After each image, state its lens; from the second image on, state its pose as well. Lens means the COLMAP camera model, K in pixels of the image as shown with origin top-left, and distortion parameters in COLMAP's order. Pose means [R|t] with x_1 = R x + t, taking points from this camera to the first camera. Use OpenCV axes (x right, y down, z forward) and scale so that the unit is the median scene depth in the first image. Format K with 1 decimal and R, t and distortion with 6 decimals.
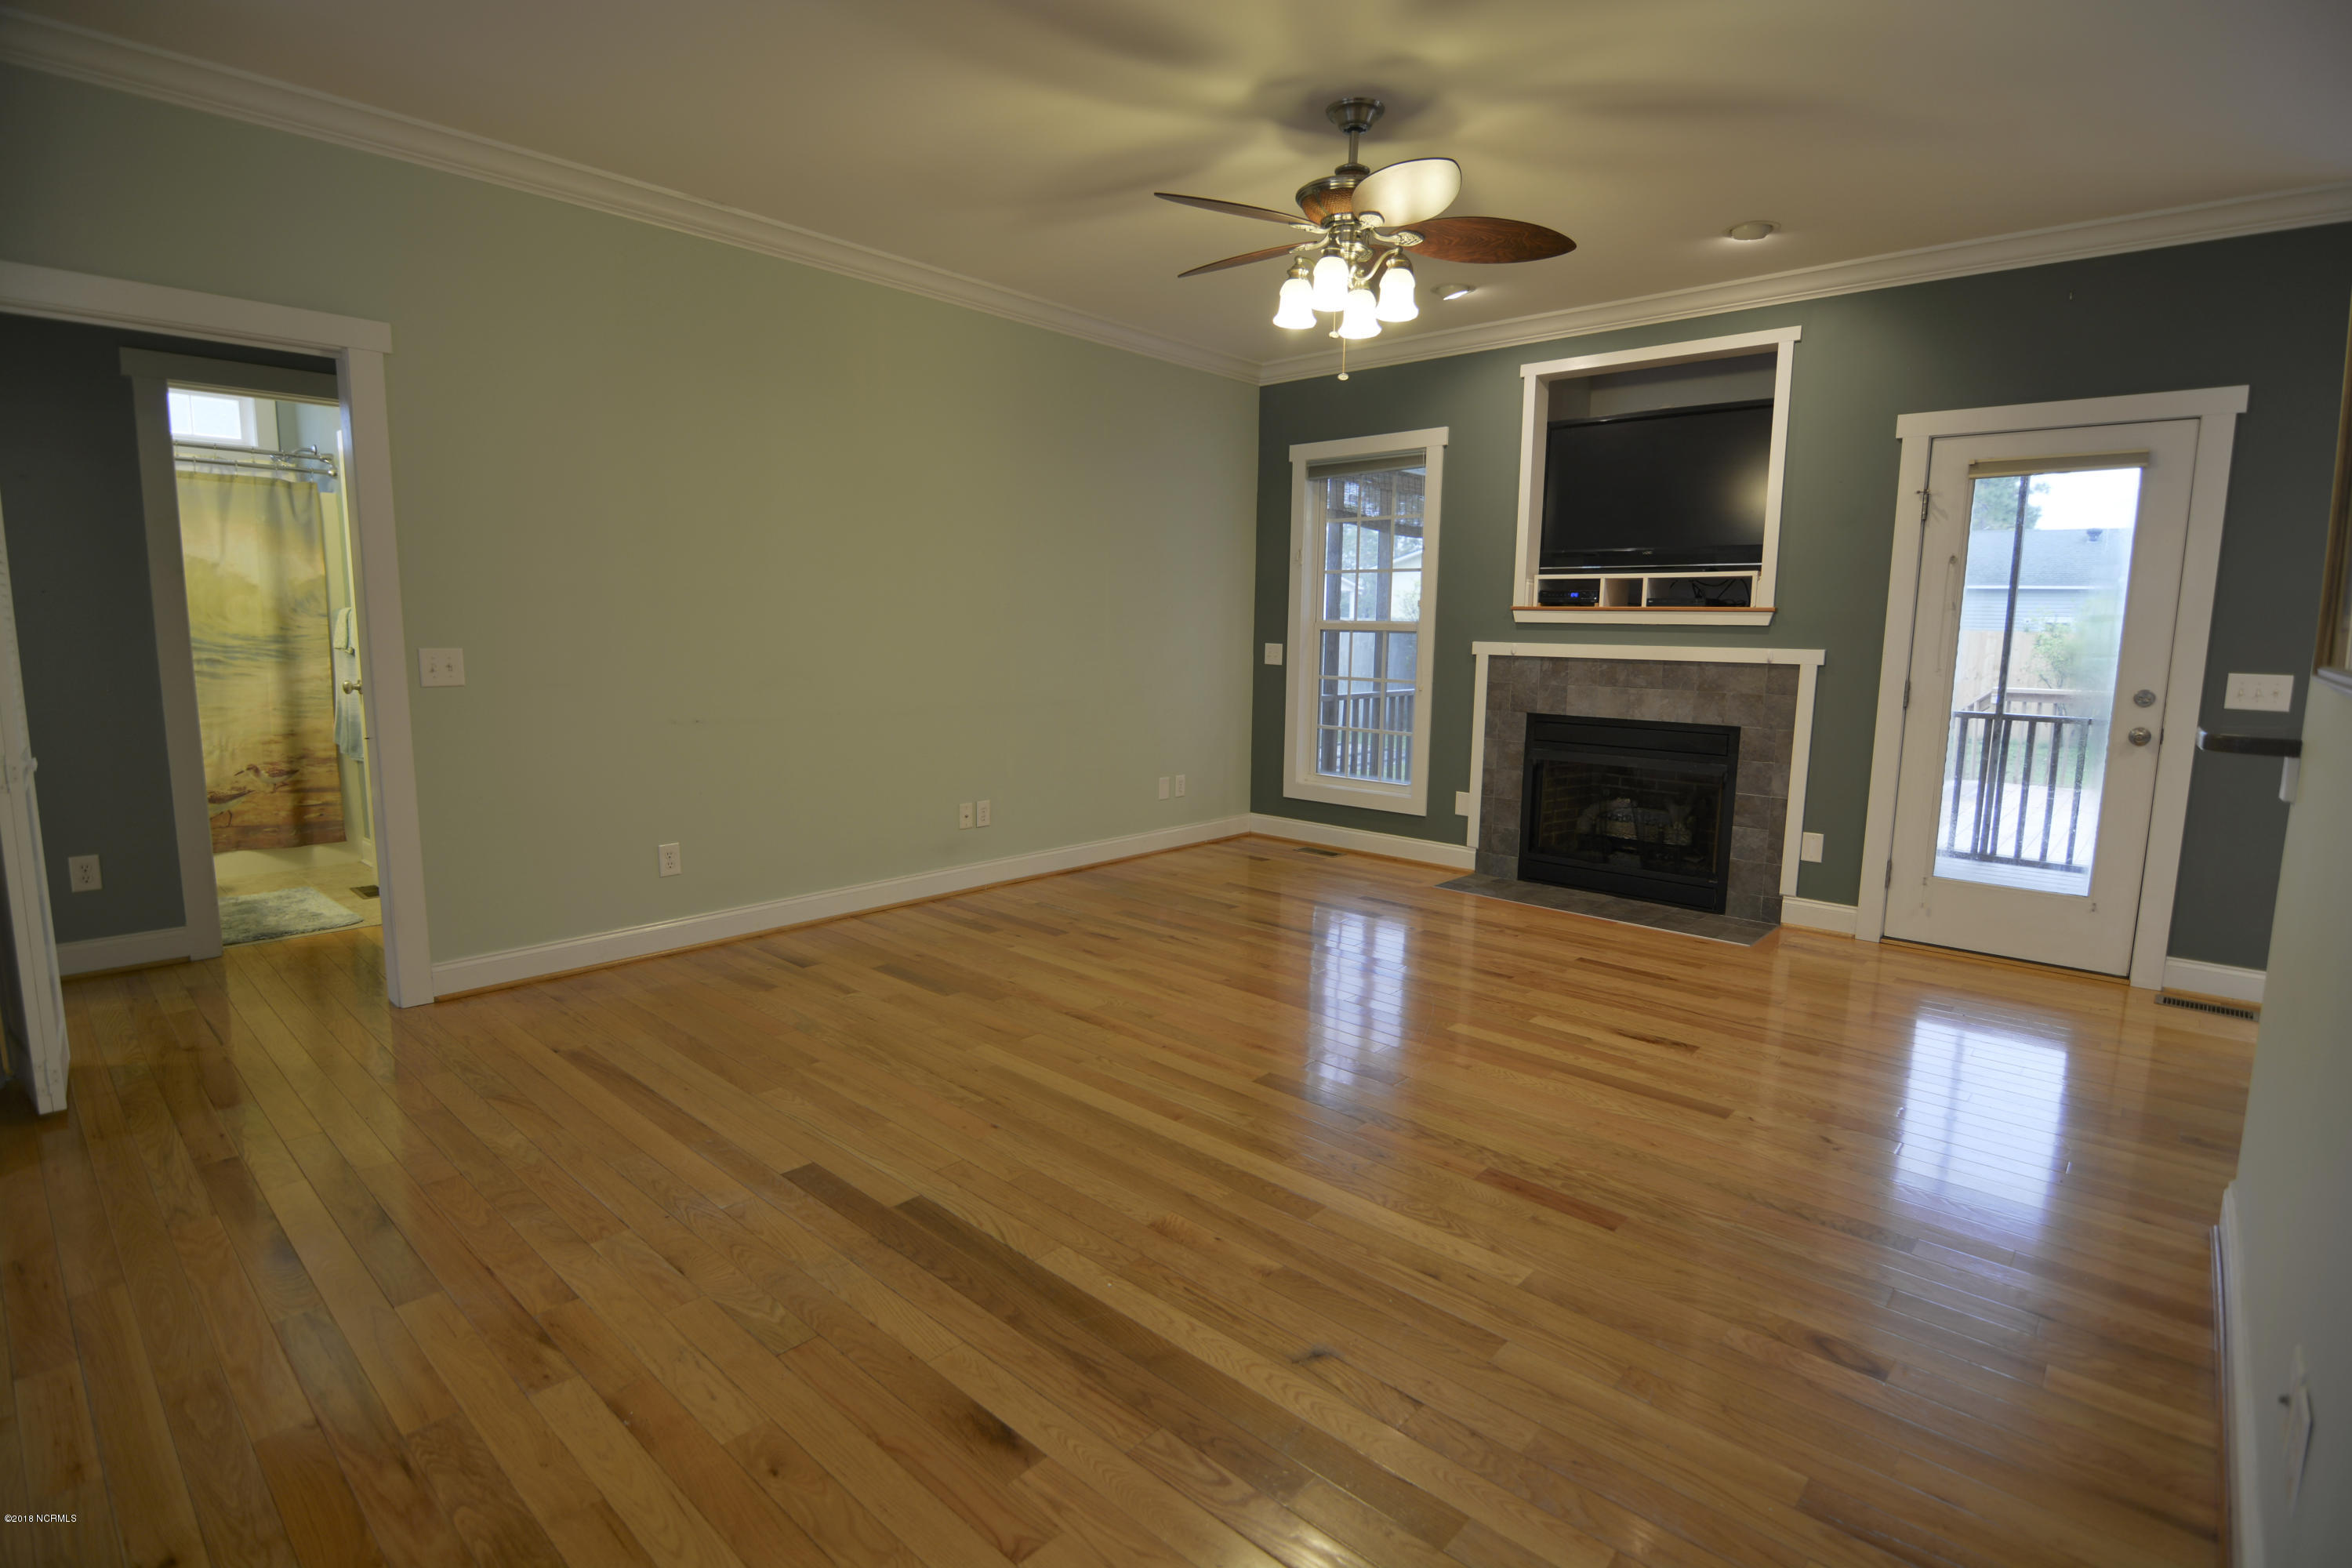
lens RADIAL K [[1147.5, 0, 1176.0], [0, 1147.5, 784.0], [0, 0, 1]] dist [0.000368, -0.010125]
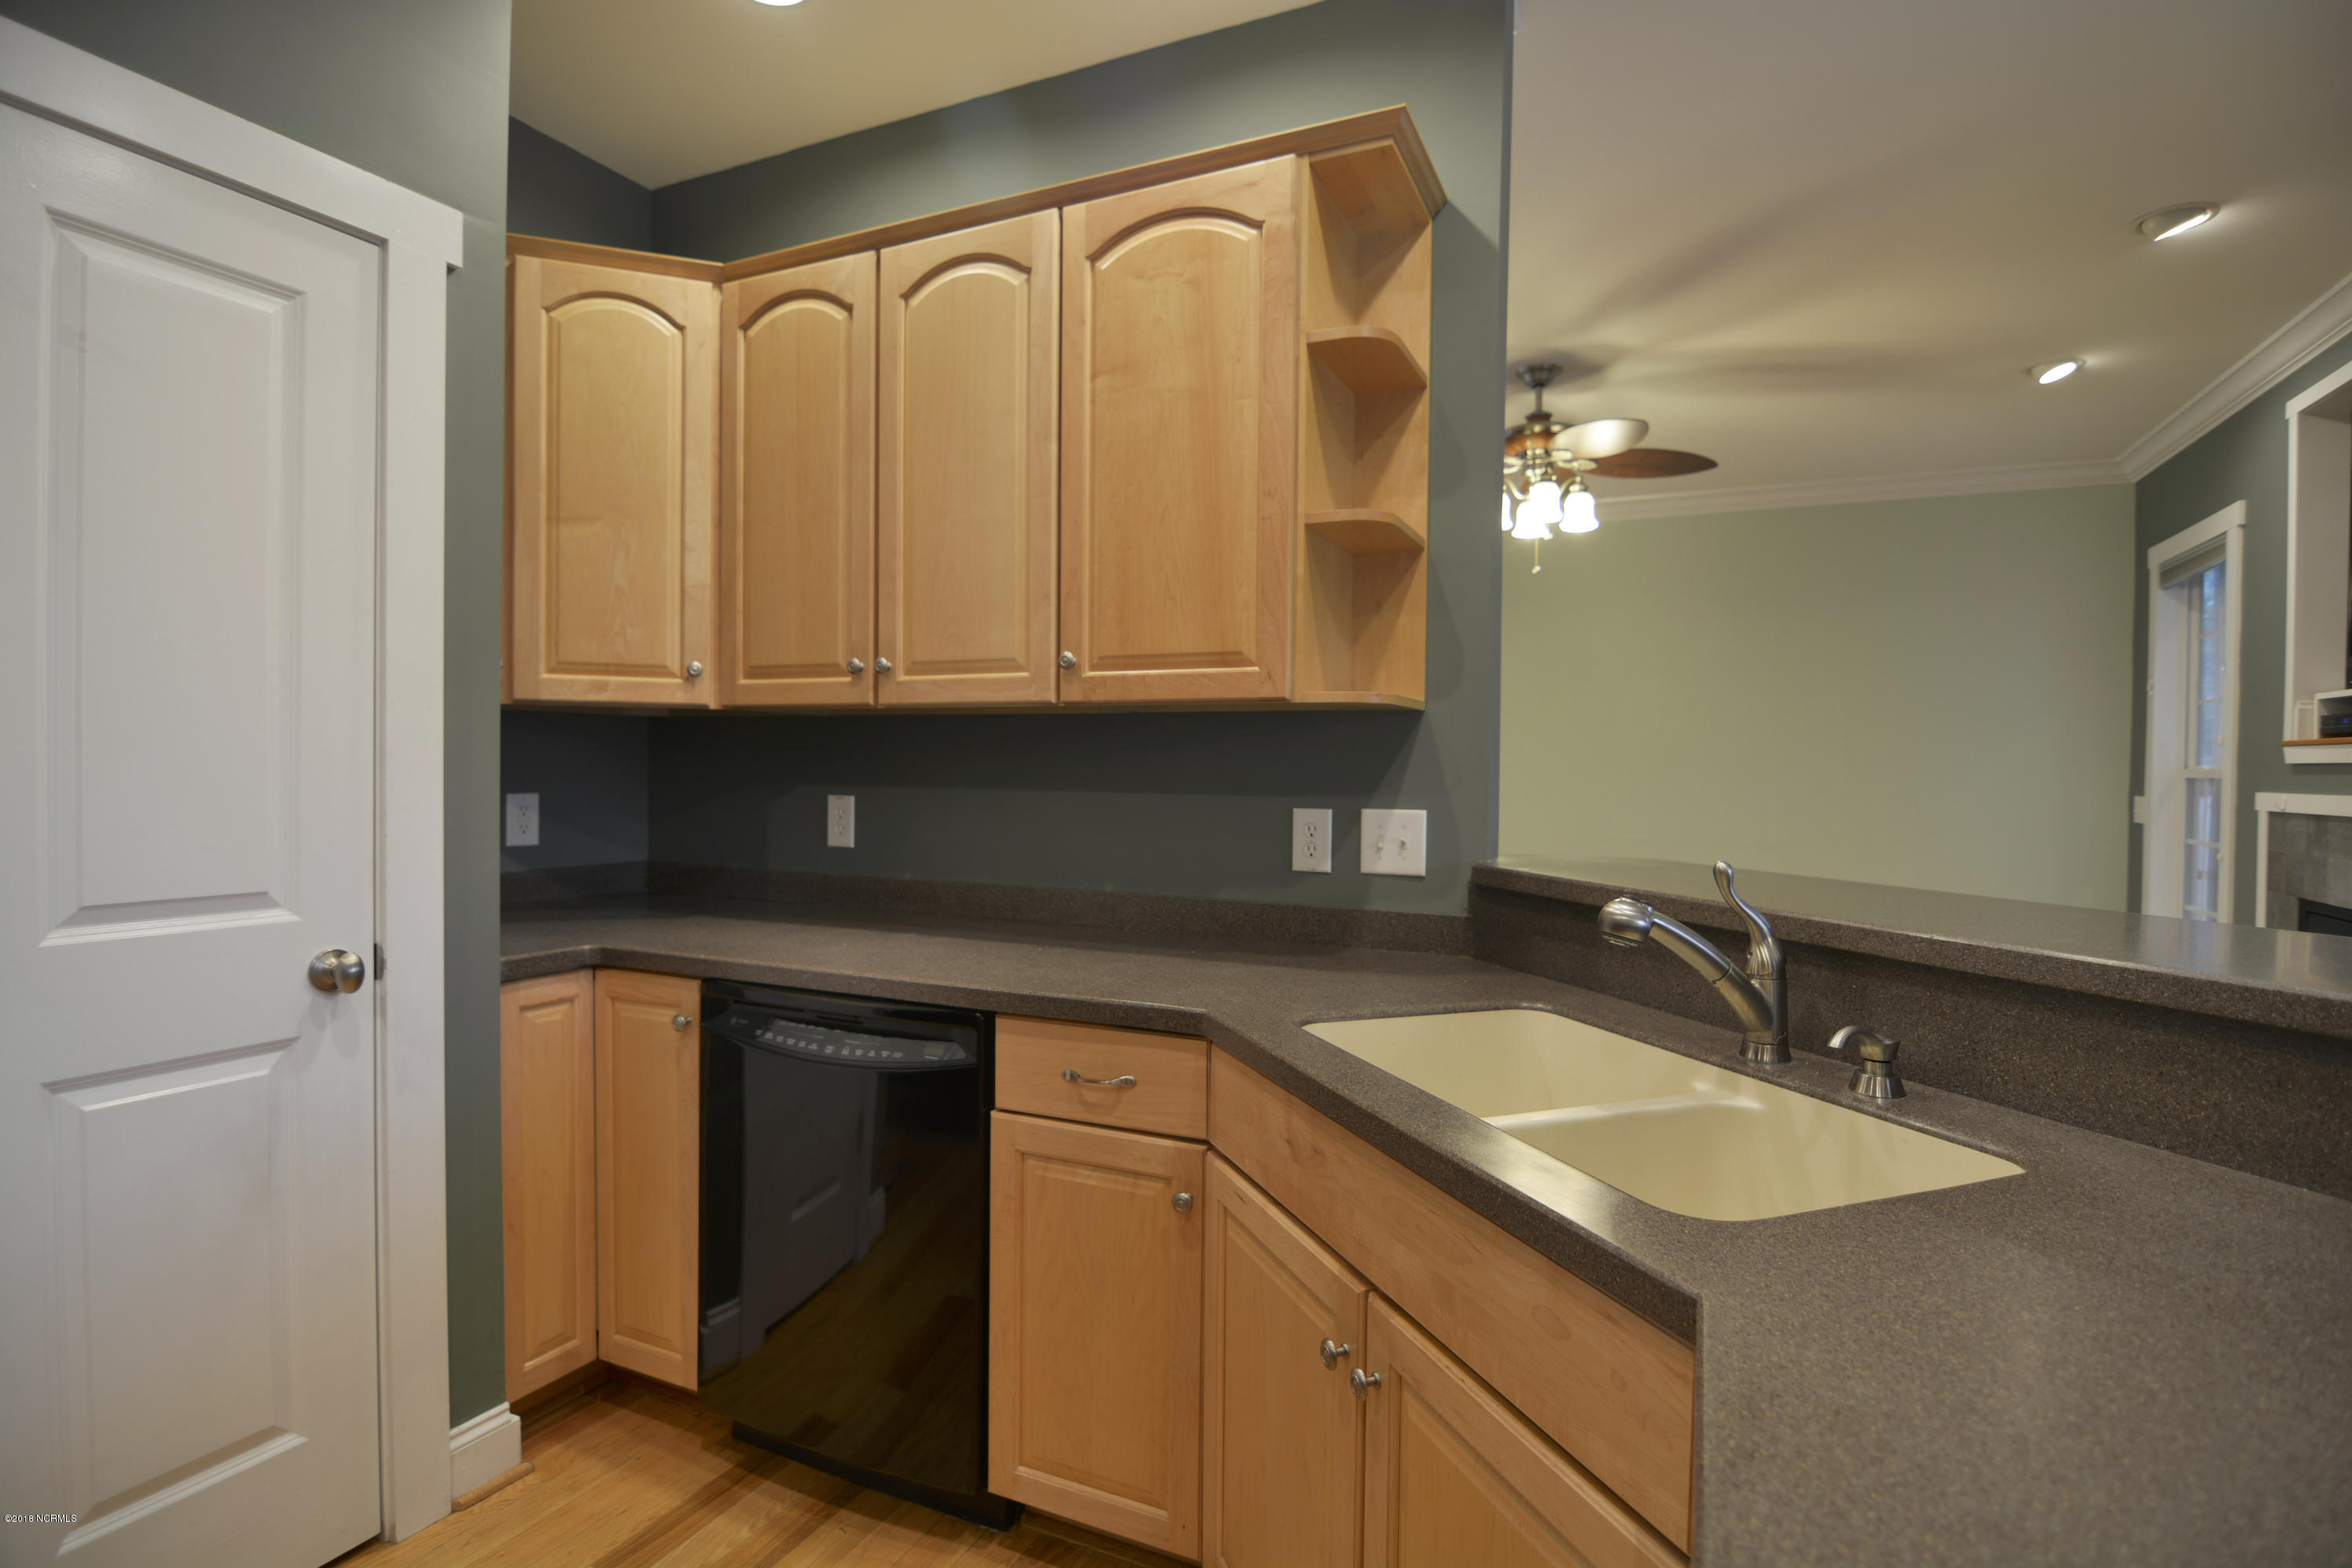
lens RADIAL K [[1112.9, 0, 1184.5], [0, 1112.9, 790.6], [0, 0, 1]] dist [0.000532, -0.000138]
pose [[0.289136, 0.009356, -0.957242, 0.820203], [-0.141138, 0.989441, -0.032961, -0.012284], [0.946827, 0.144634, 0.287403, 0.213546]]
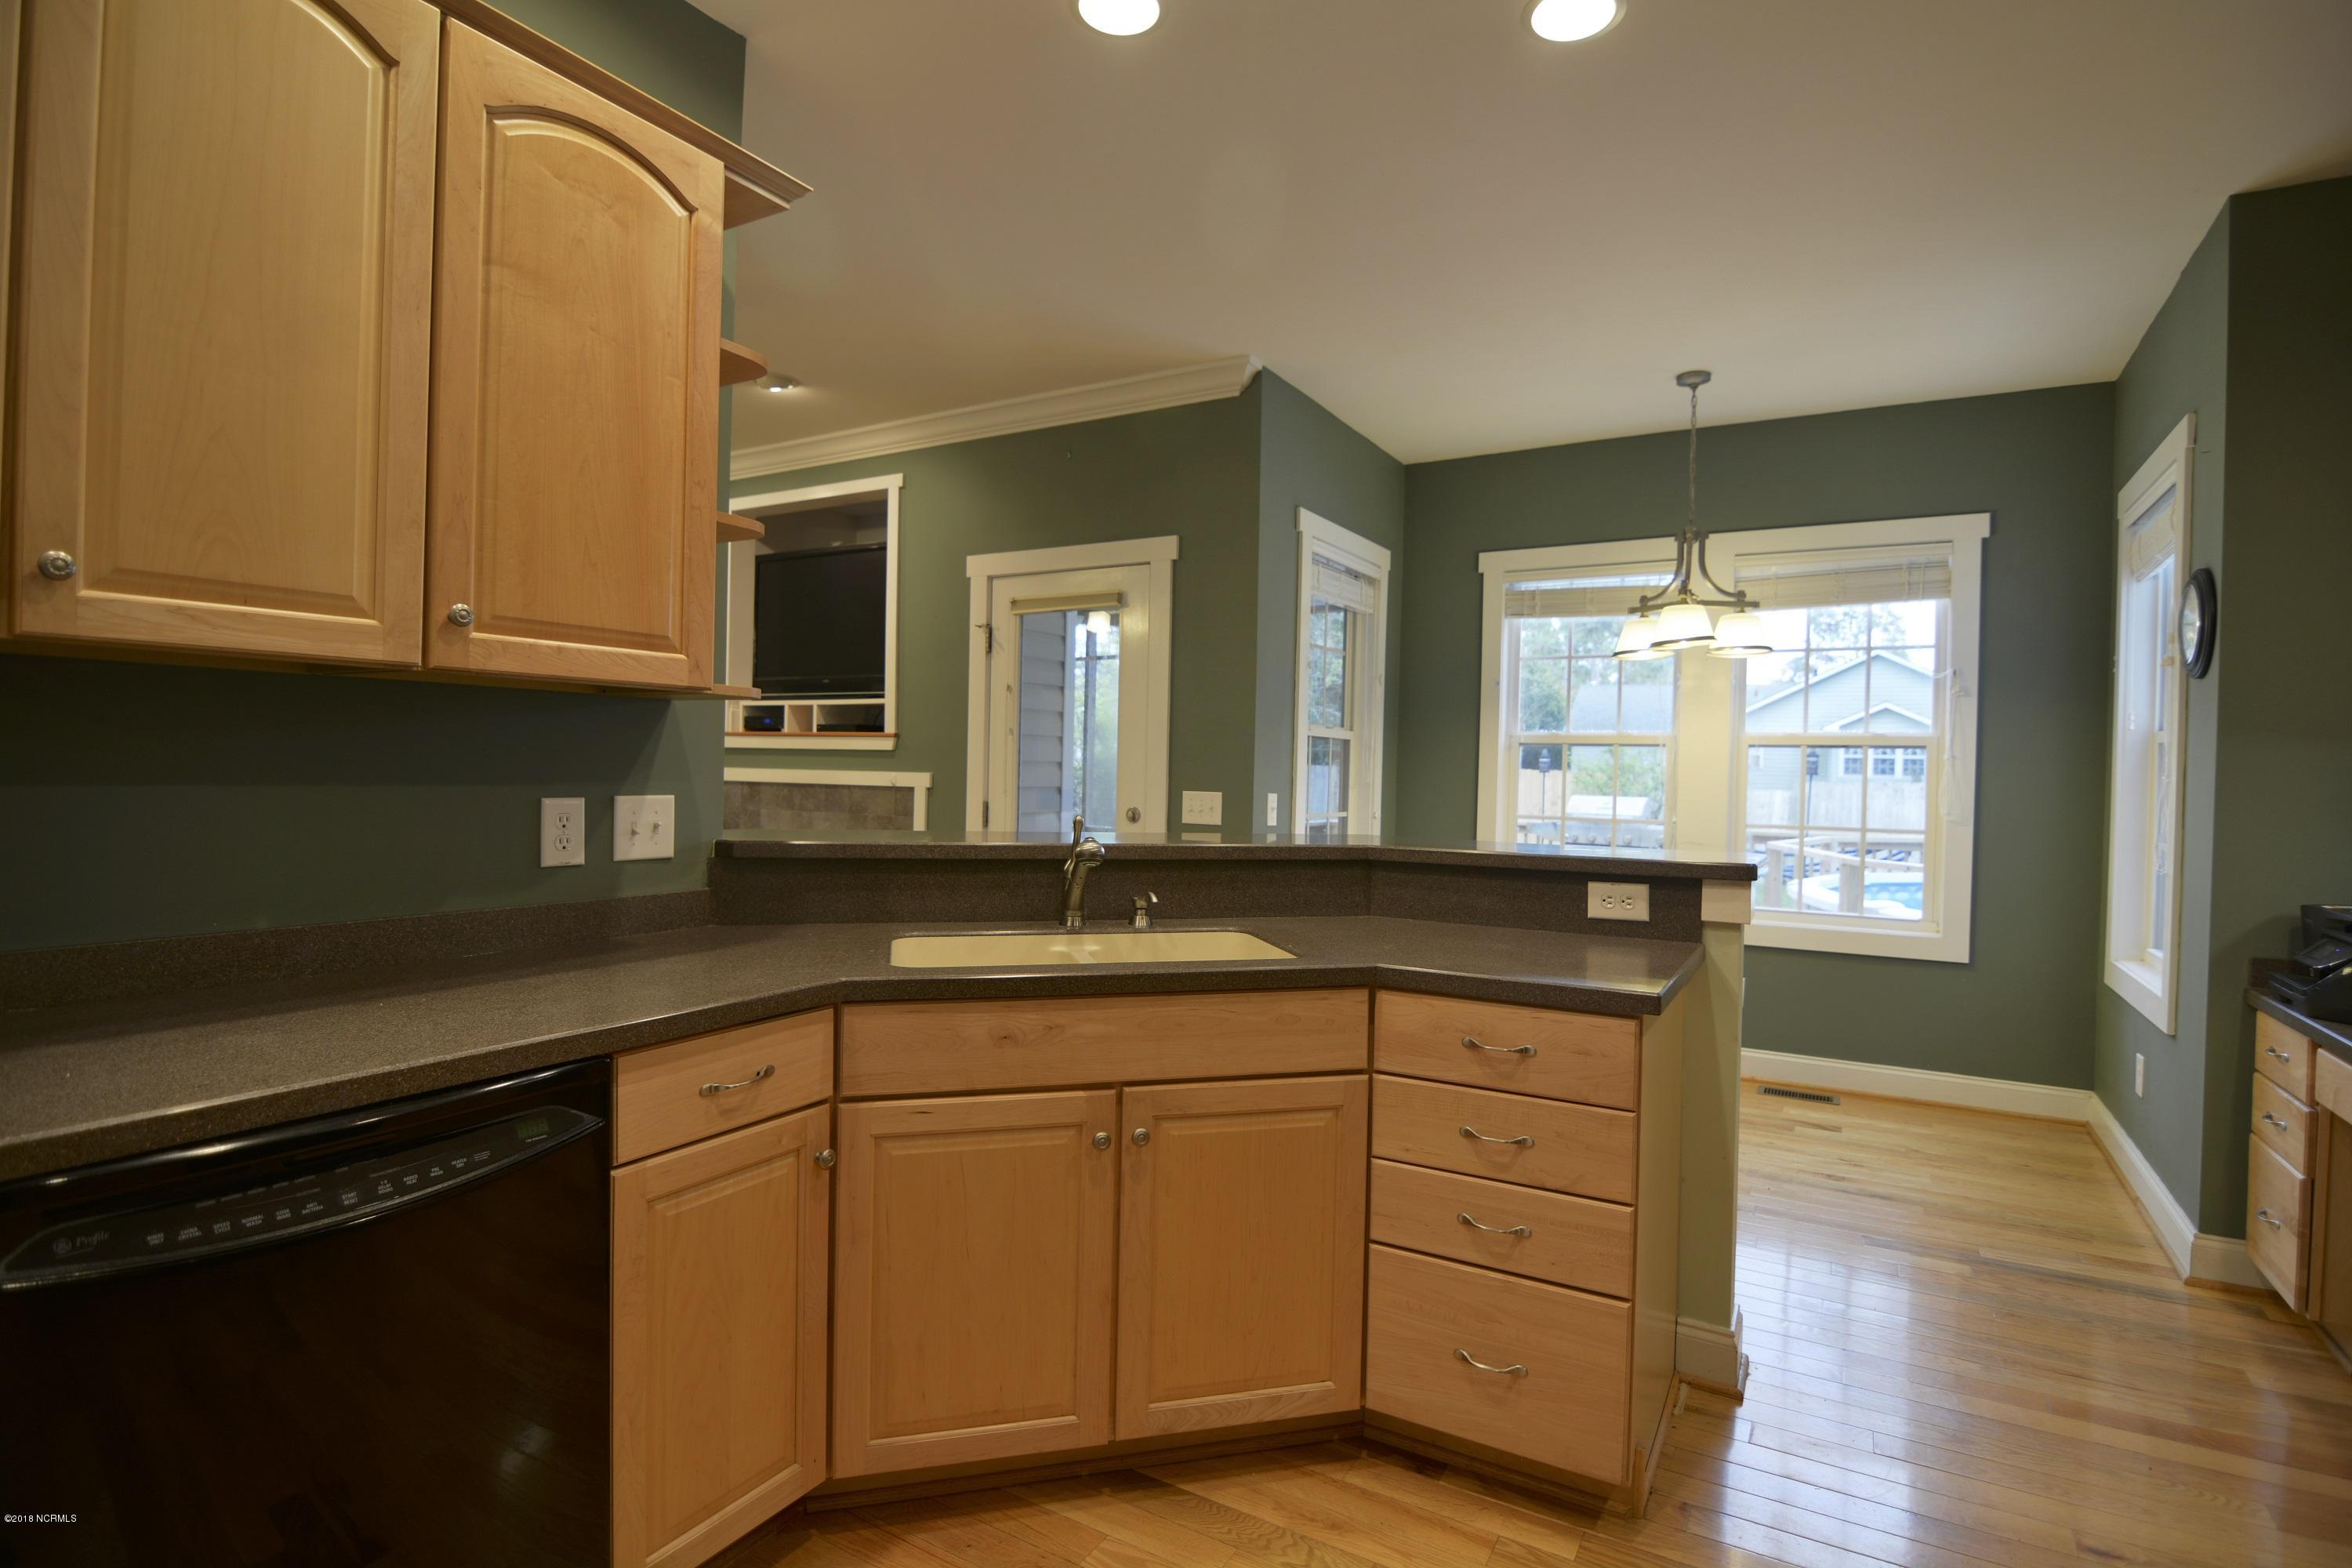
lens RADIAL K [[1140.9, 0, 1176.0], [0, 1140.9, 784.0], [0, 0, 1]] dist [0.001117, -0.000028]
pose [[0.984492, 0.004313, 0.175378, 0.567786], [0.017256, 0.992469, -0.121272, 0.021803], [-0.174580, 0.122418, 0.977003, -0.052156]]
